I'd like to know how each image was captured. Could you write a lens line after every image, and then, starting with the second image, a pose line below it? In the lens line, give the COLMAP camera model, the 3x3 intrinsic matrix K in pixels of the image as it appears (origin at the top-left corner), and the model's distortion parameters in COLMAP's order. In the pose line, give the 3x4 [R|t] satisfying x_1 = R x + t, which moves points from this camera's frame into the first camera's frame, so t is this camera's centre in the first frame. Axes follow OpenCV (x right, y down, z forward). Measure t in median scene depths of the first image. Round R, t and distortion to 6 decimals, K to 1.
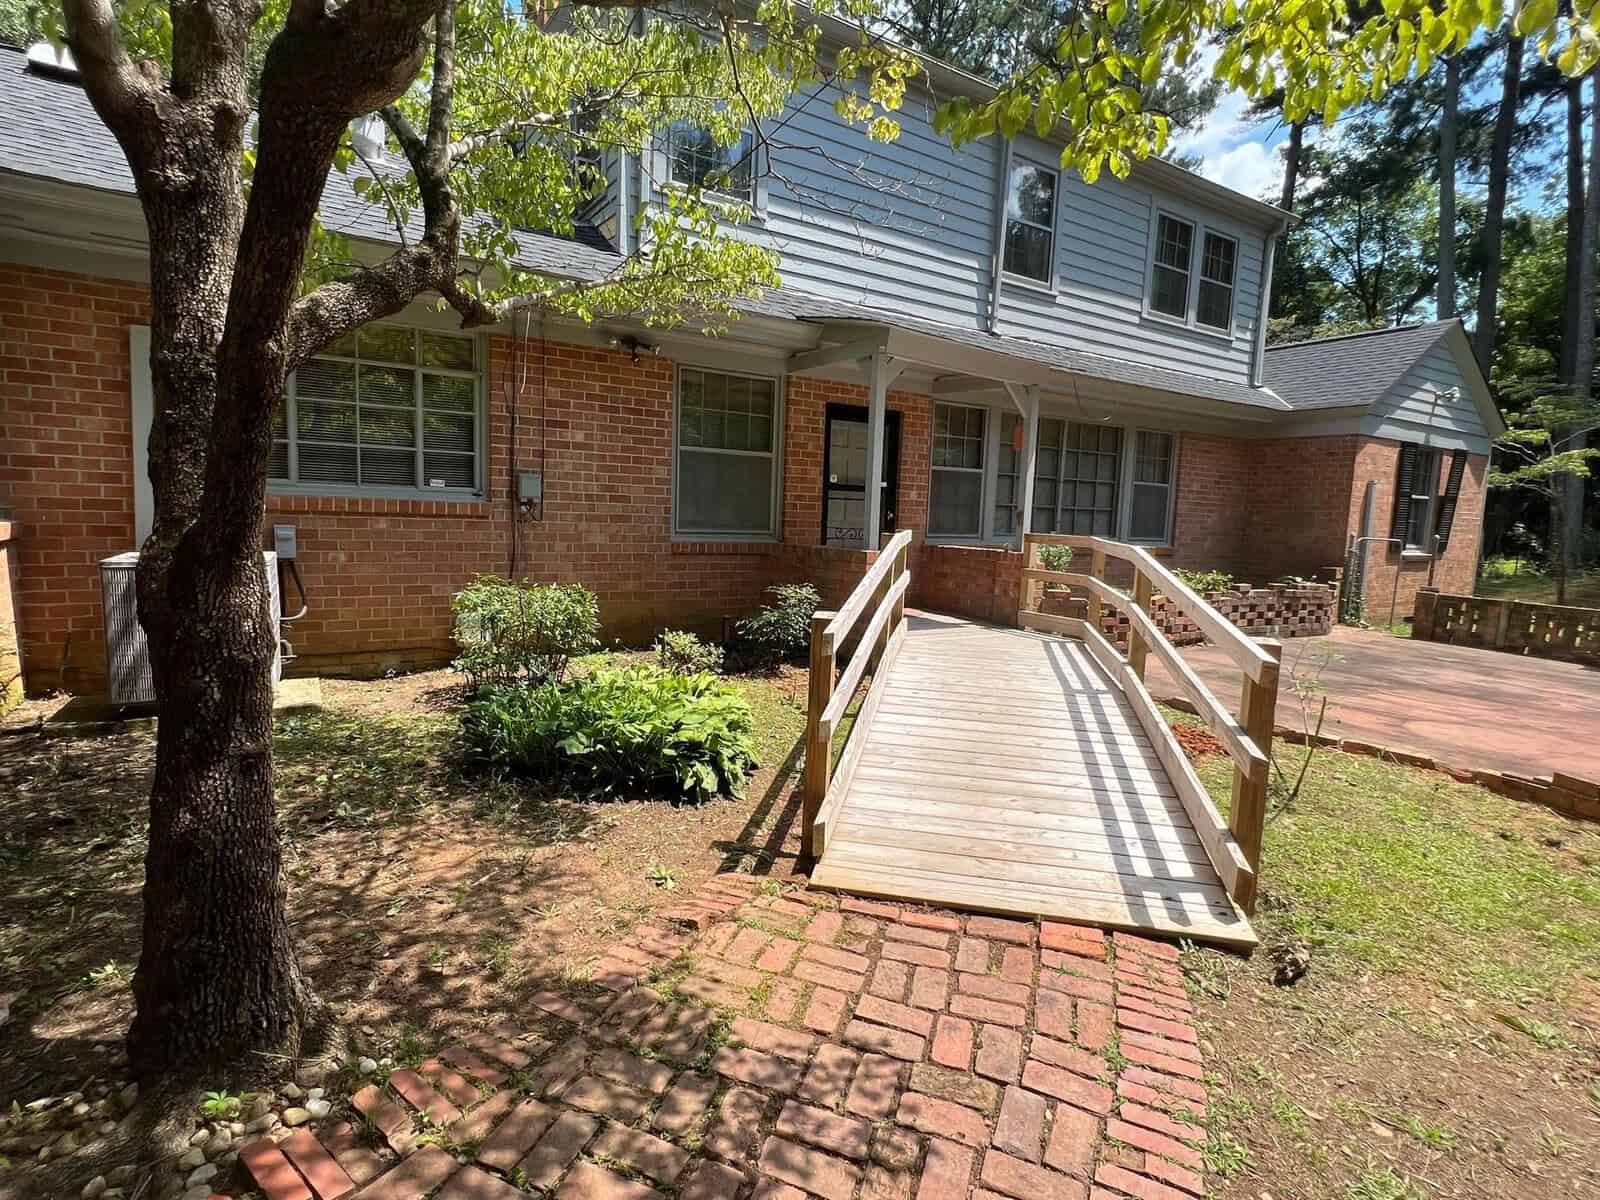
lens RADIAL K [[801.6, 0, 801.3], [0, 801.6, 588.2], [0, 0, 1]] dist [-0.001109, 0.000206]
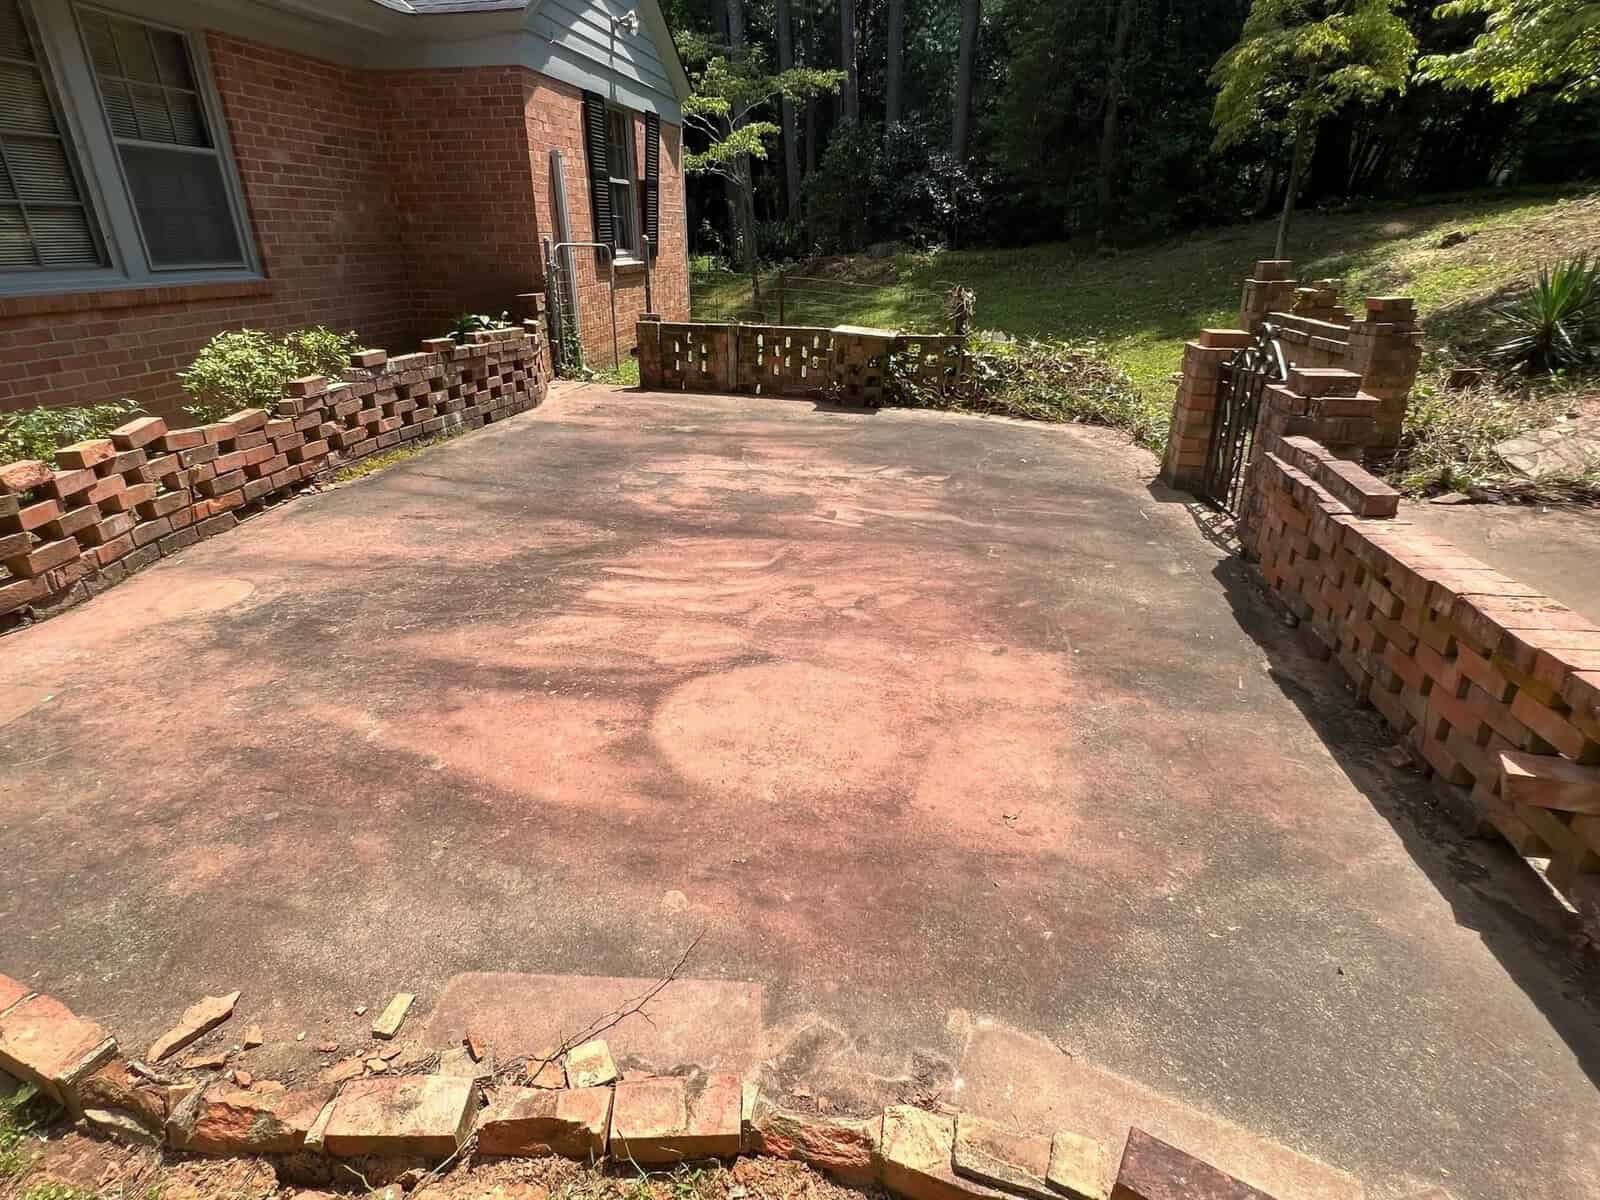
lens RADIAL K [[801.6, 0, 803.2], [0, 801.6, 596.8], [0, 0, 1]] dist [-0.001109, 0.000206]
pose [[0.663743, -0.341342, 0.665530, 0.268113], [0.095534, 0.921195, 0.377192, -0.022551], [-0.741834, -0.186777, 0.644047, 0.333268]]
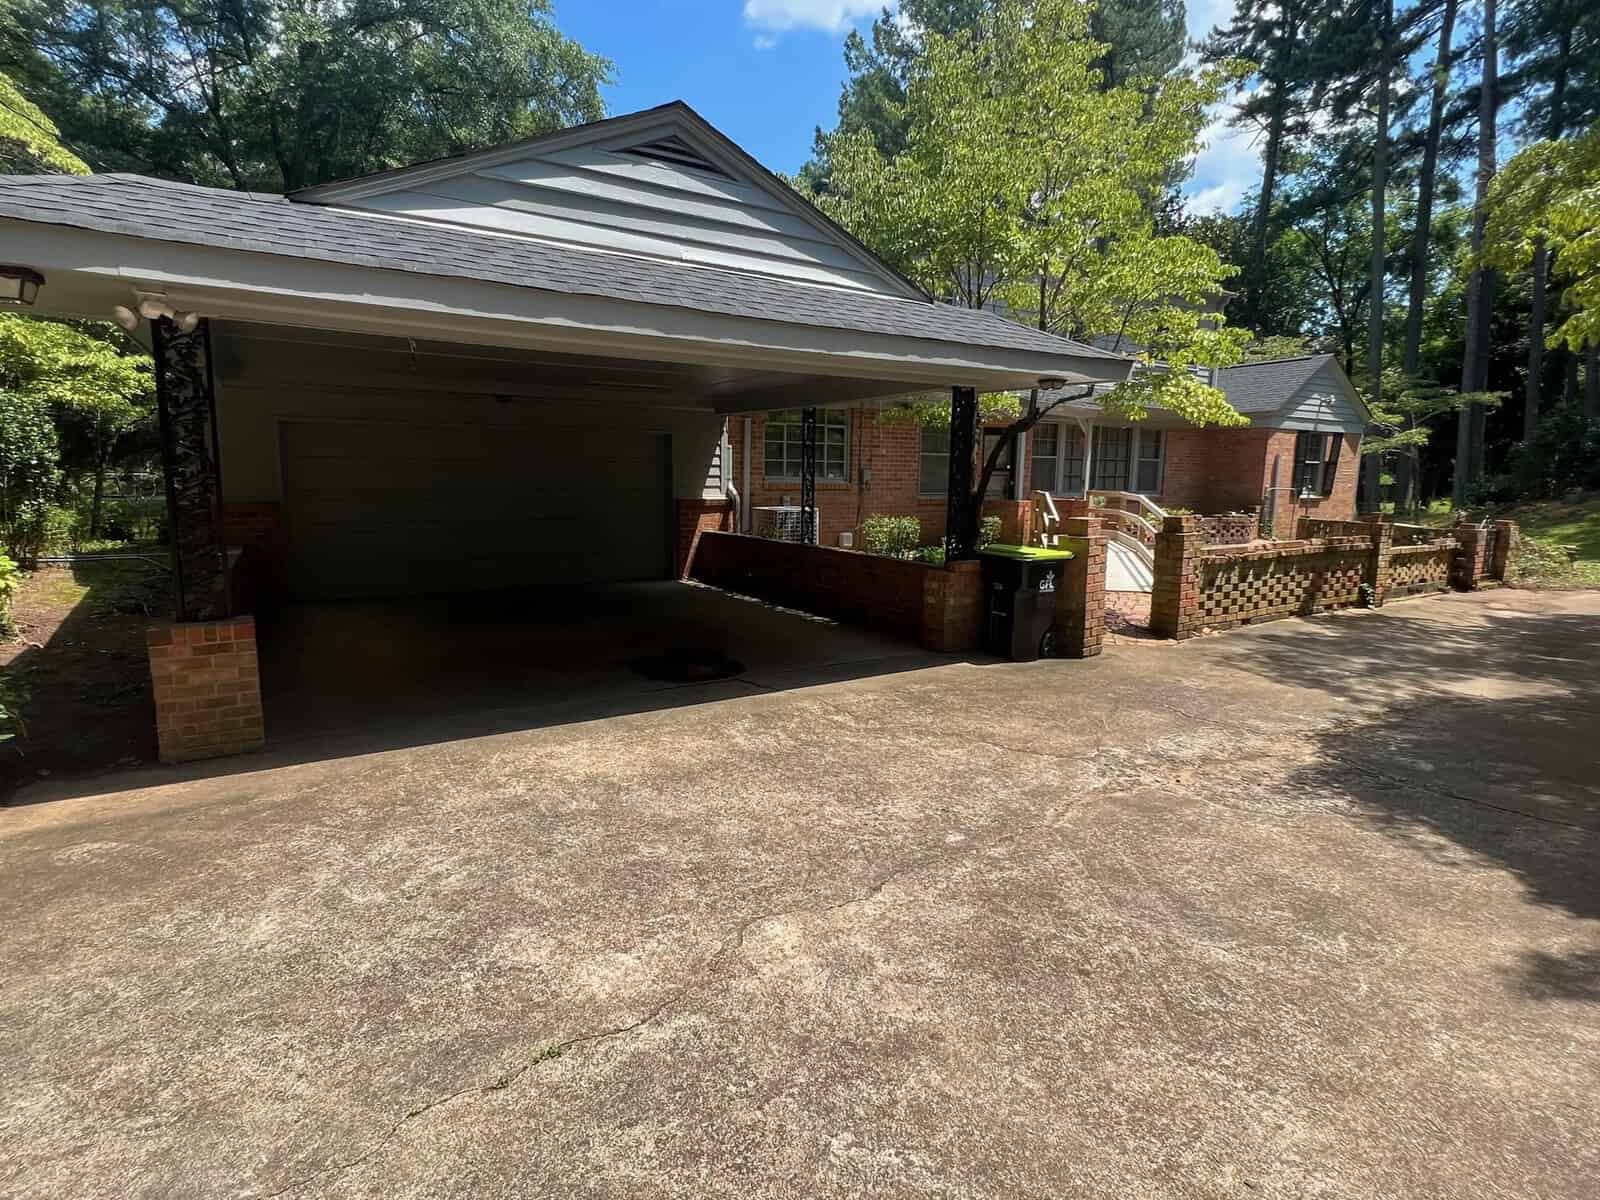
lens RADIAL K [[801.6, 0, 802.9], [0, 801.6, 591.2], [0, 0, 1]] dist [-0.001109, 0.000206]
pose [[0.999610, -0.027852, -0.002018, -0.298279], [0.027915, 0.998575, 0.045473, 0.049660], [0.000749, -0.045512, 0.998964, -0.703191]]
